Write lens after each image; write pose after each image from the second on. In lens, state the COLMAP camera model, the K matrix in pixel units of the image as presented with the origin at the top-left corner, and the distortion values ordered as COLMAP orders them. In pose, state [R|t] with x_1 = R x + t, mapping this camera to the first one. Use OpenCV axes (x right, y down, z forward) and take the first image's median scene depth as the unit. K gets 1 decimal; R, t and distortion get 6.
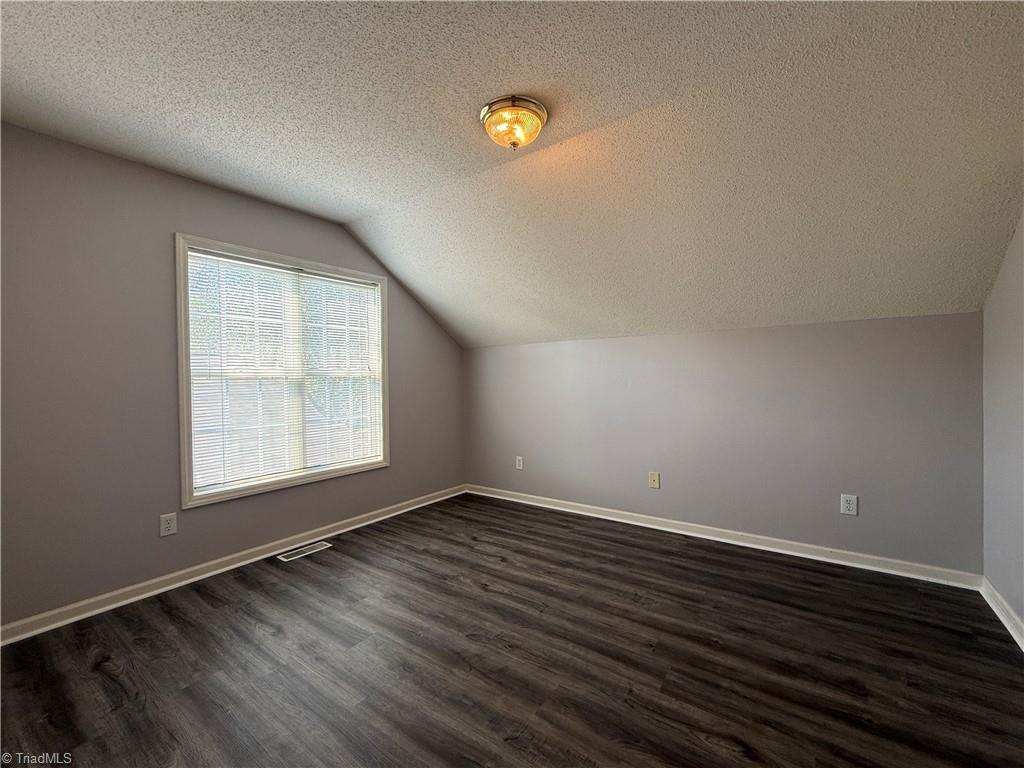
lens RADIAL K [[411.7, 0, 513.8], [0, 411.7, 382.4], [0, 0, 1]] dist [-0.000054, -0.000149]
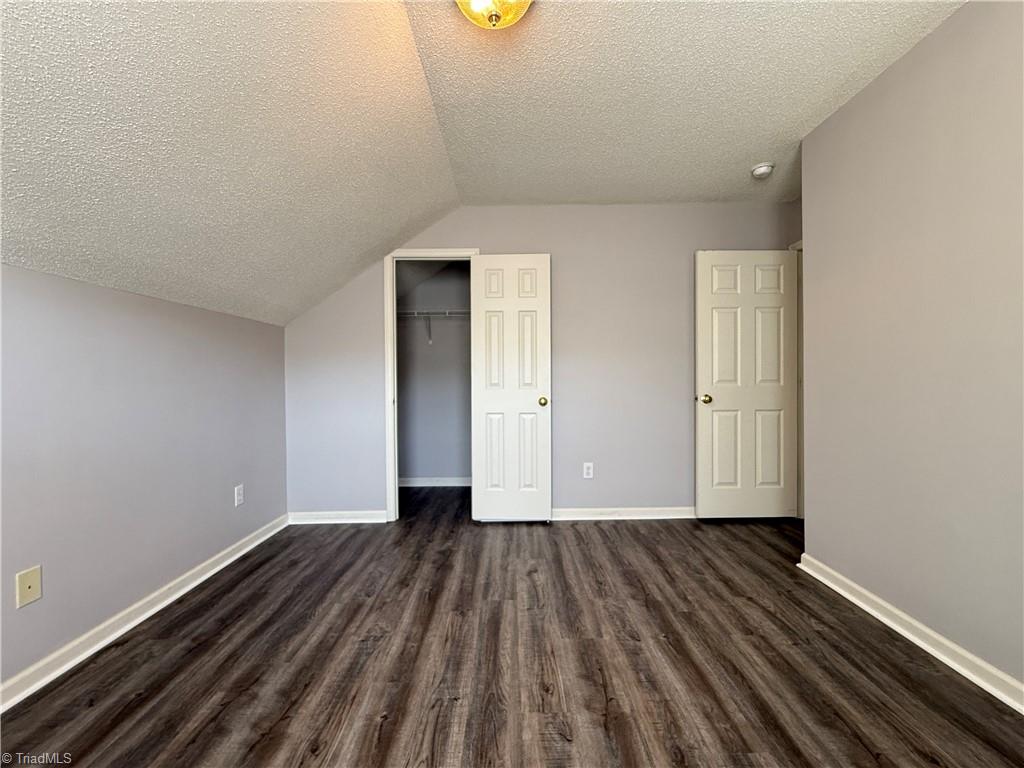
lens RADIAL K [[411.7, 0, 513.8], [0, 411.7, 382.4], [0, 0, 1]] dist [-0.000054, -0.000149]
pose [[-0.562905, 0.013879, 0.826405, -0.580528], [0.029592, 0.999556, 0.003369, 0.040421], [-0.825992, 0.026351, -0.563066, 1.356763]]
